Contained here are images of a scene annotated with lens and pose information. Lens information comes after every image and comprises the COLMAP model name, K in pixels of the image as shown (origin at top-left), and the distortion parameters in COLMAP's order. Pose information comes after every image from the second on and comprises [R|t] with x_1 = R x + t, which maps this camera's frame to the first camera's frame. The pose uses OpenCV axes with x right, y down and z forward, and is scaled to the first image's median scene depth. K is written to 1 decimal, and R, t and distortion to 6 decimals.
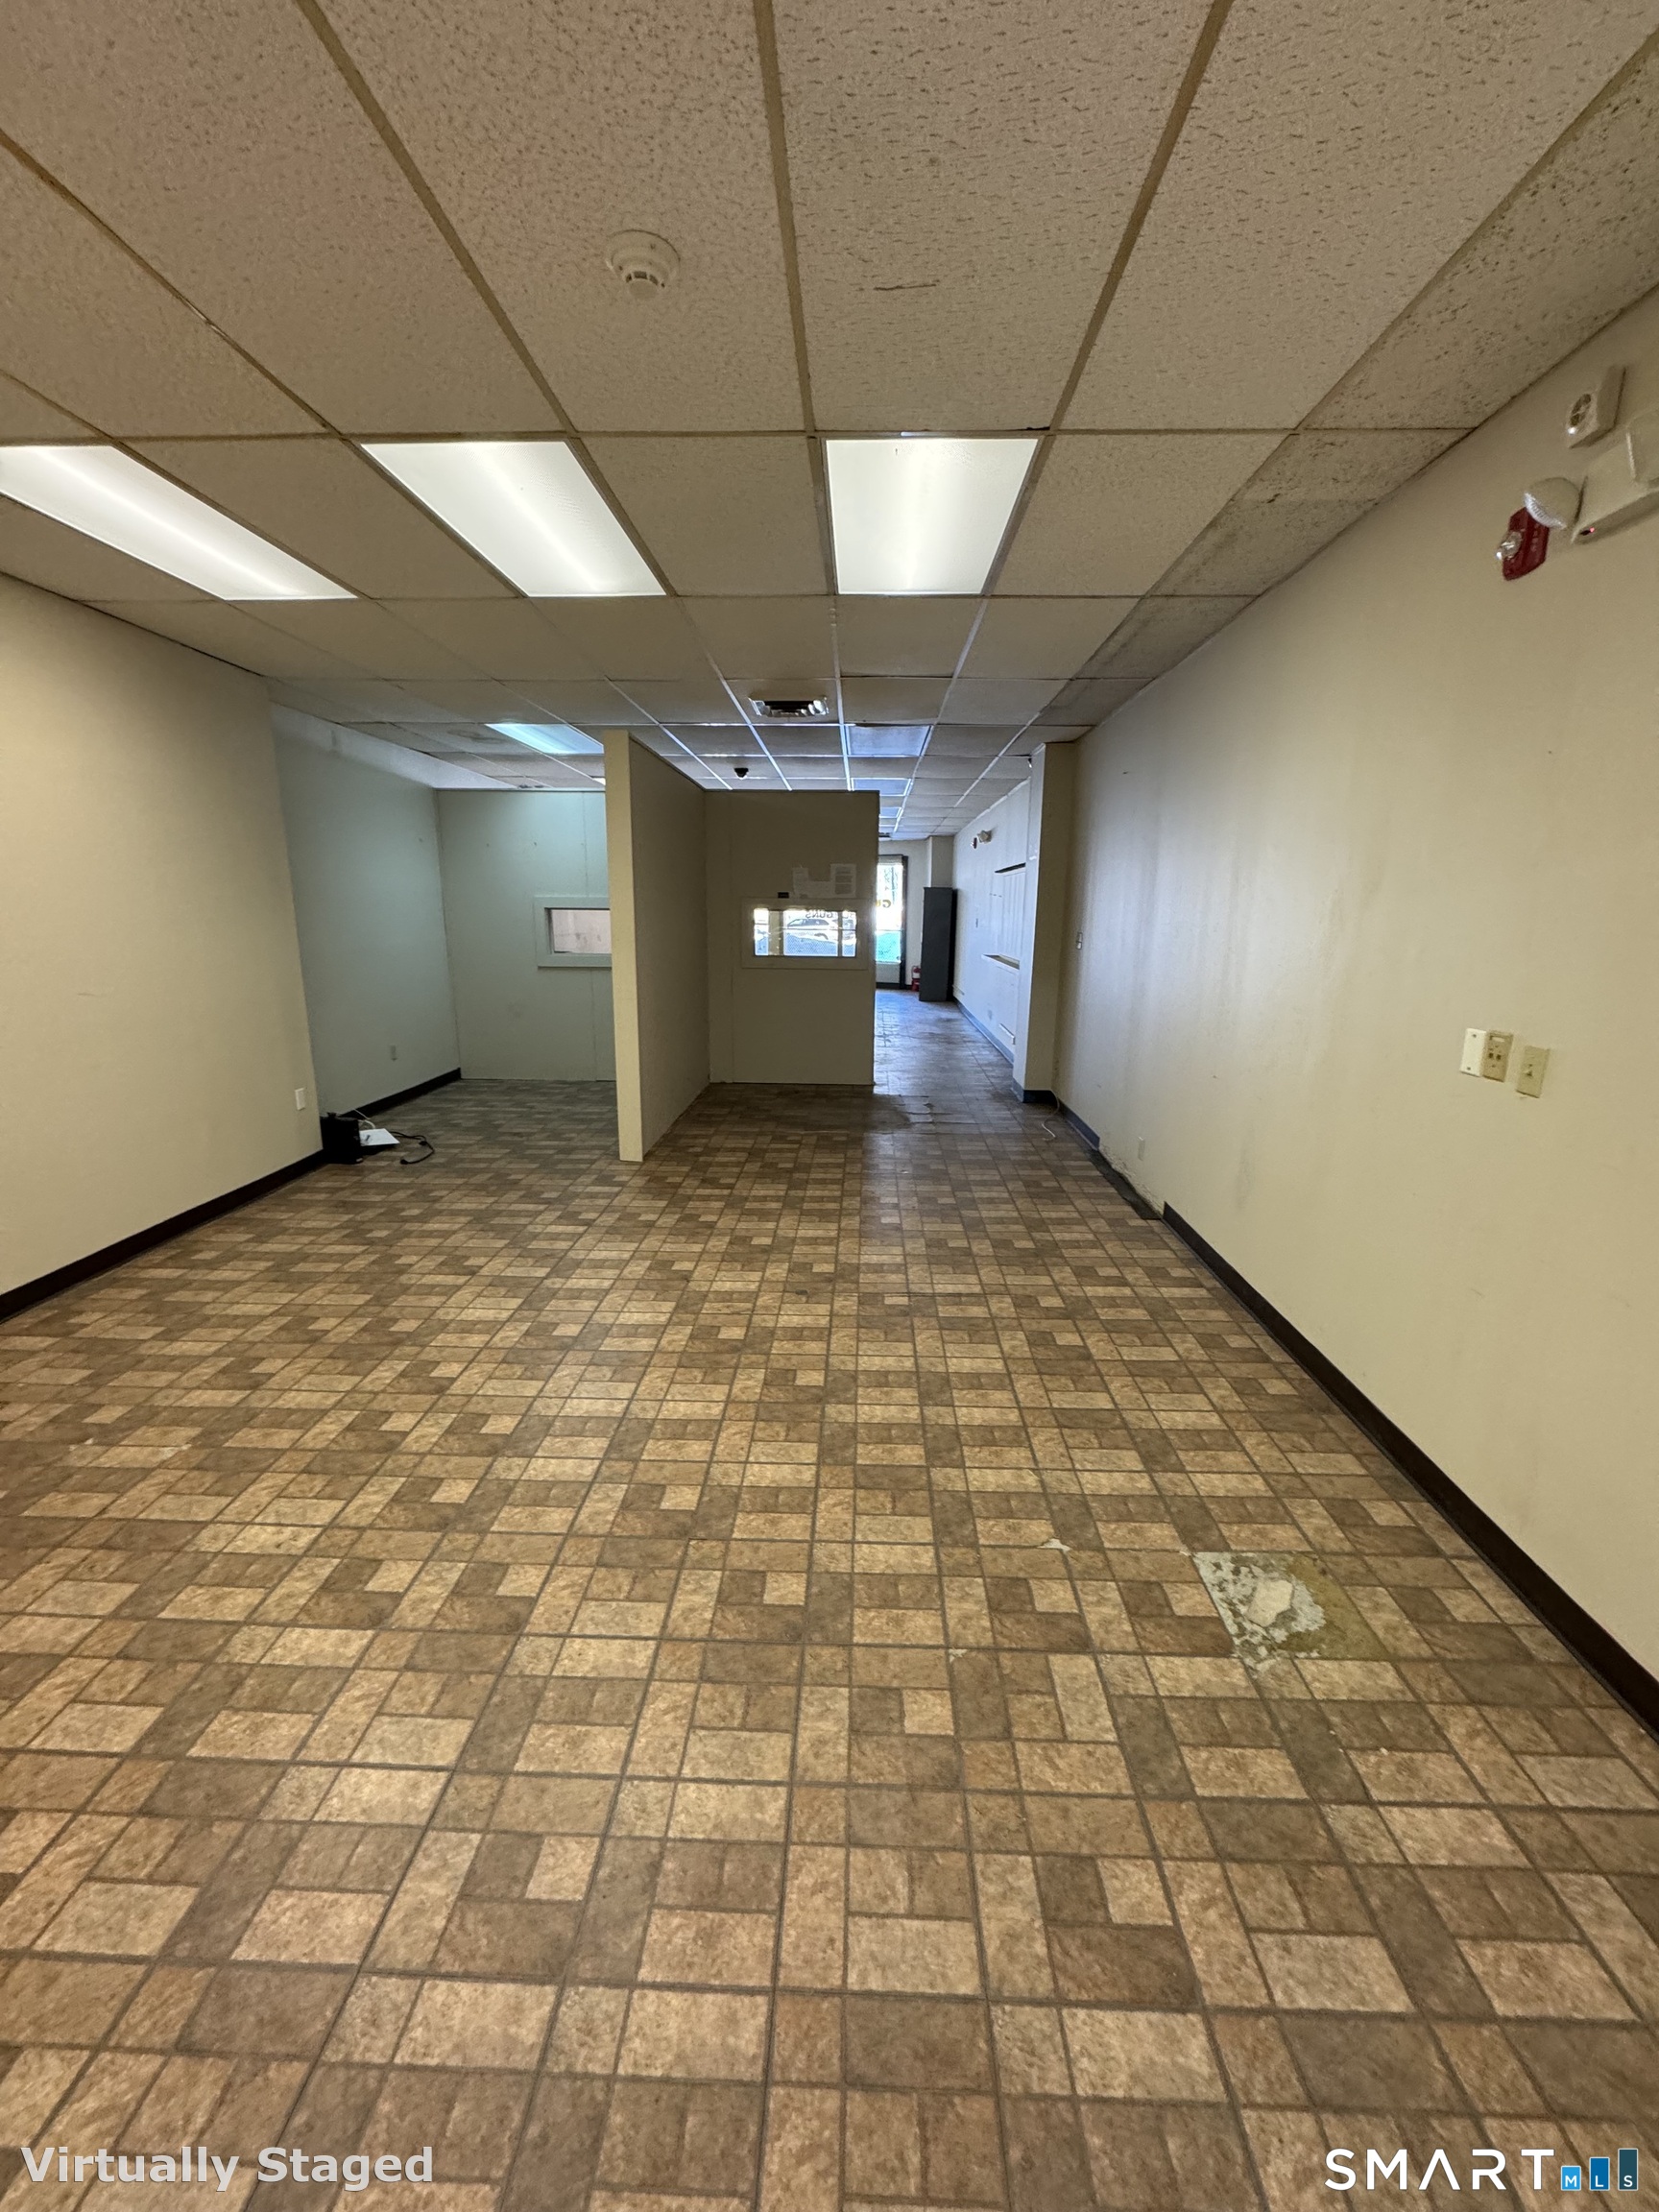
lens RADIAL K [[878.6, 0, 852.5], [0, 878.6, 1118.1], [0, 0, 1]] dist [-0.003352, -0.000039]
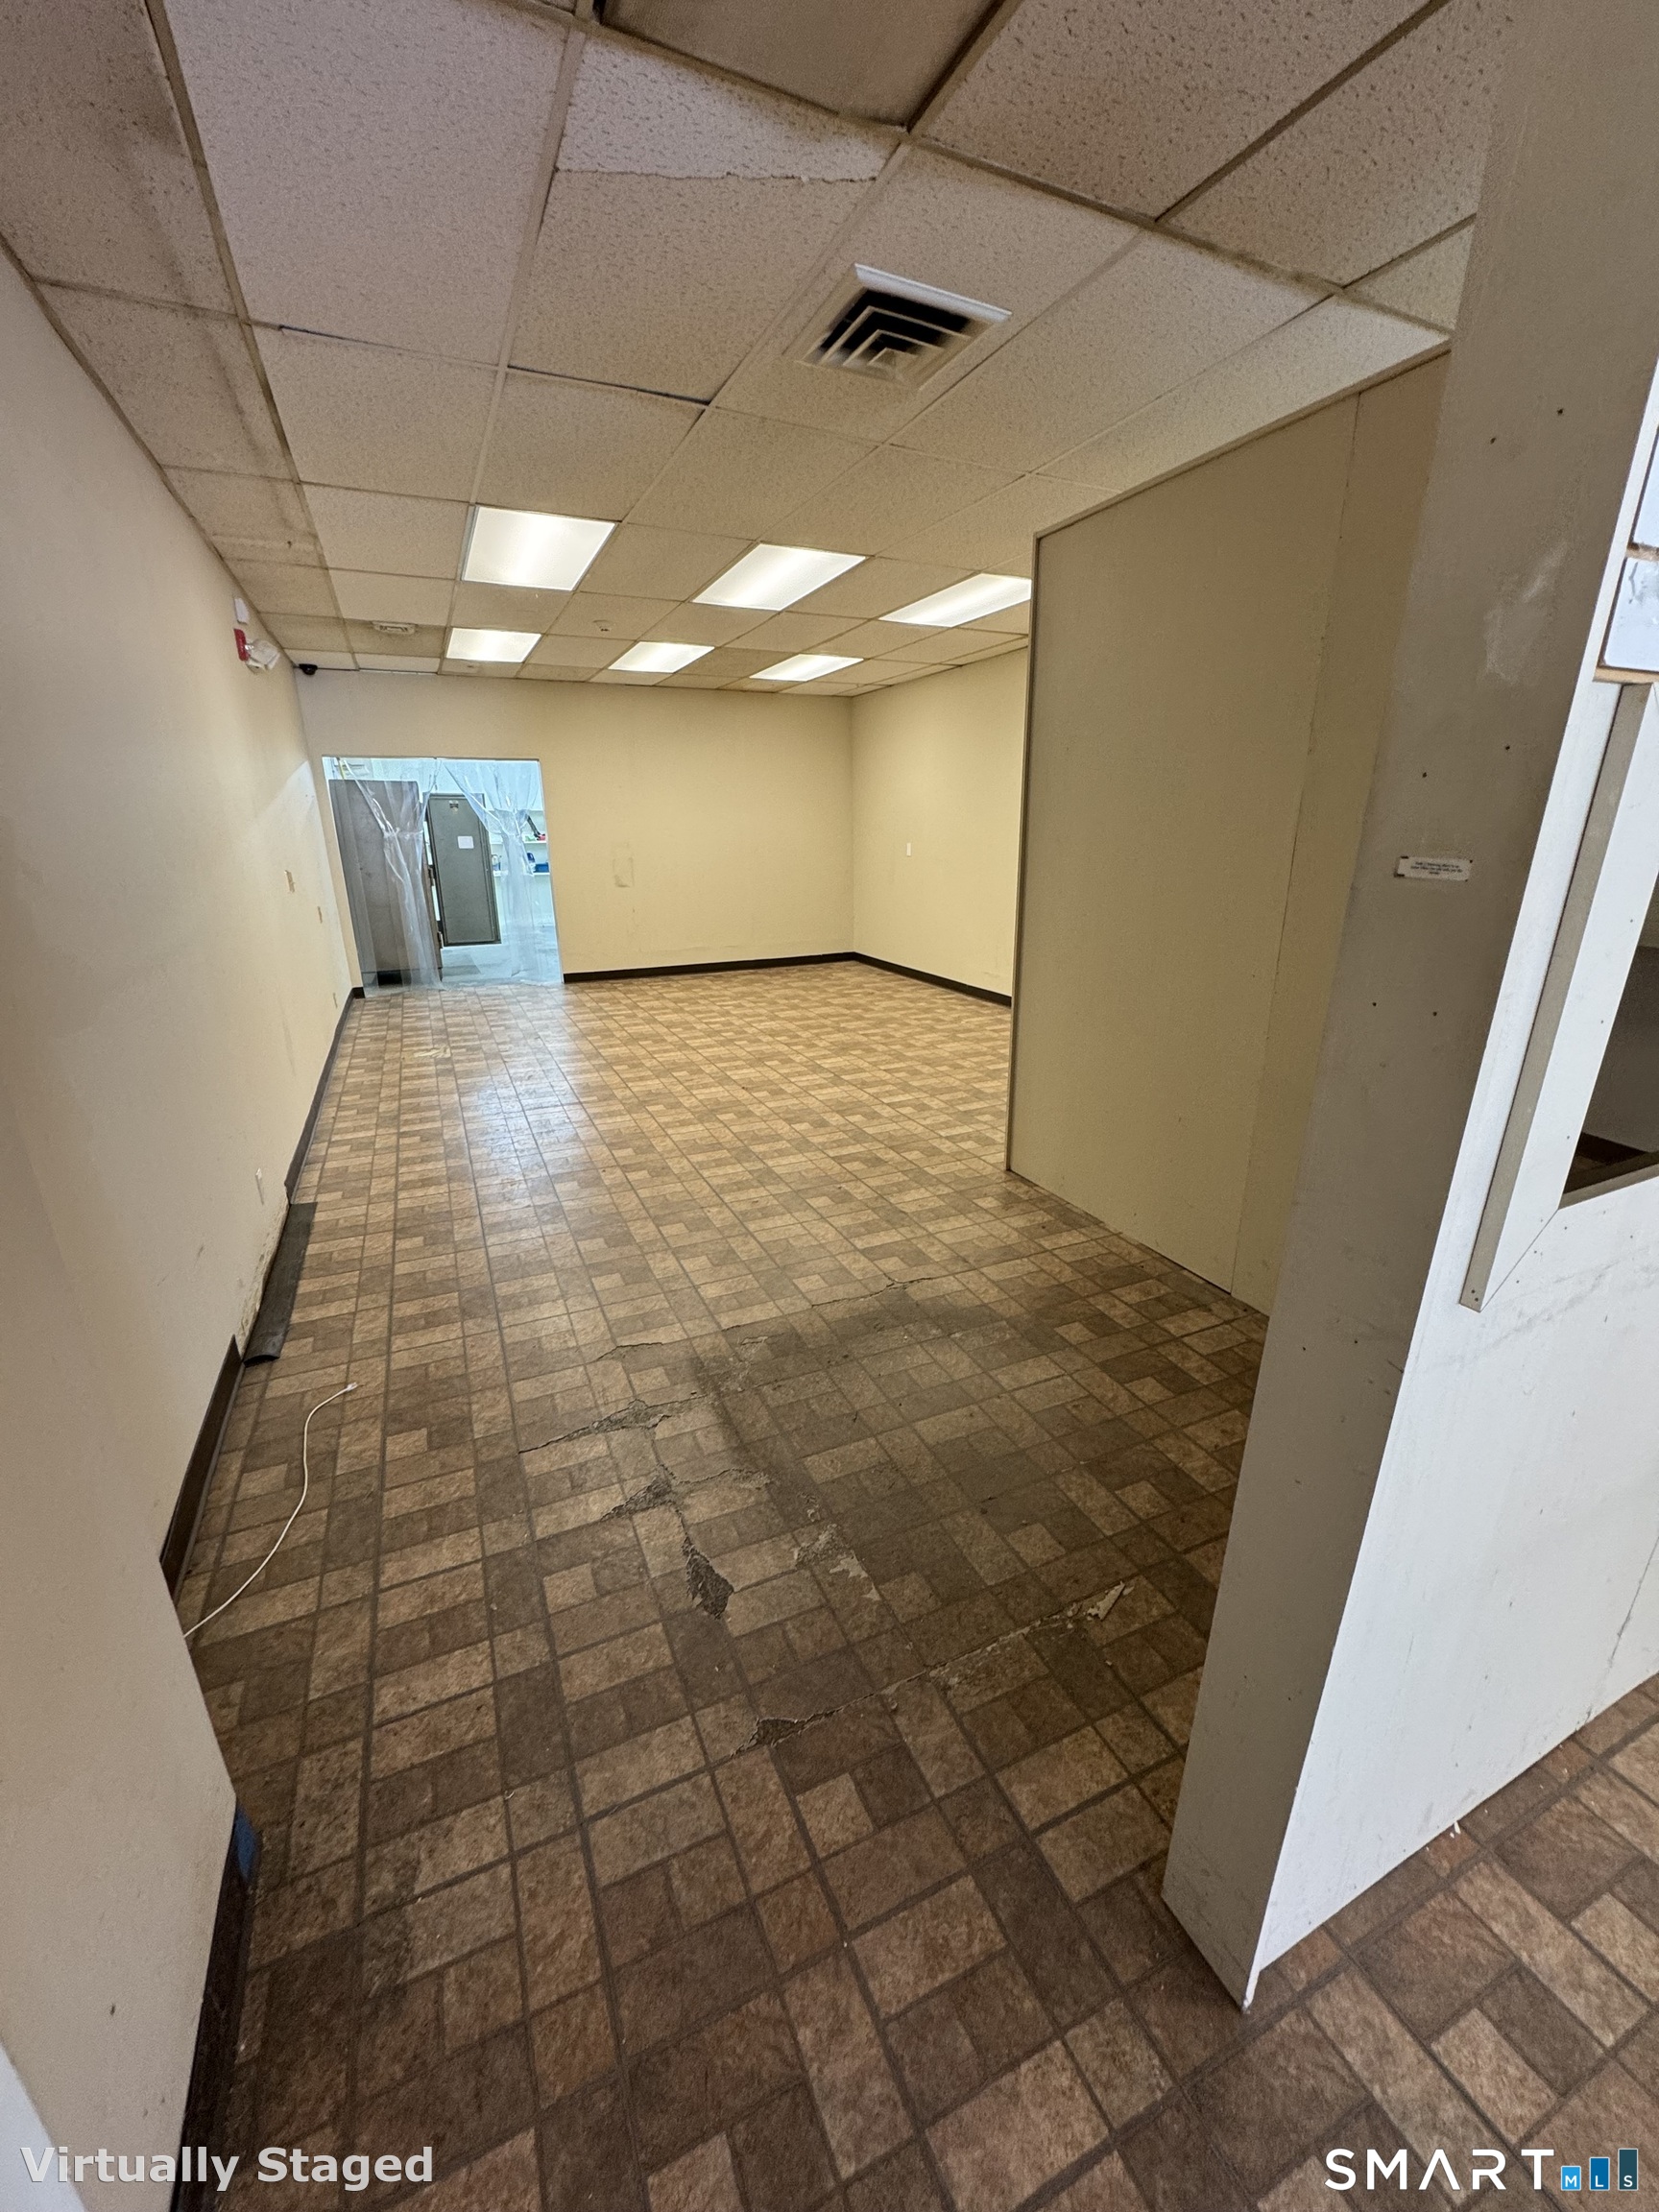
lens RADIAL K [[878.6, 0, 835.7], [0, 878.6, 1100.4], [0, 0, 1]] dist [-0.003352, -0.000039]
pose [[-0.900292, 0.130608, -0.415229, 0.279971], [-0.100963, 0.865252, 0.491065, -0.528597], [0.423415, 0.484025, -0.765794, 2.256395]]
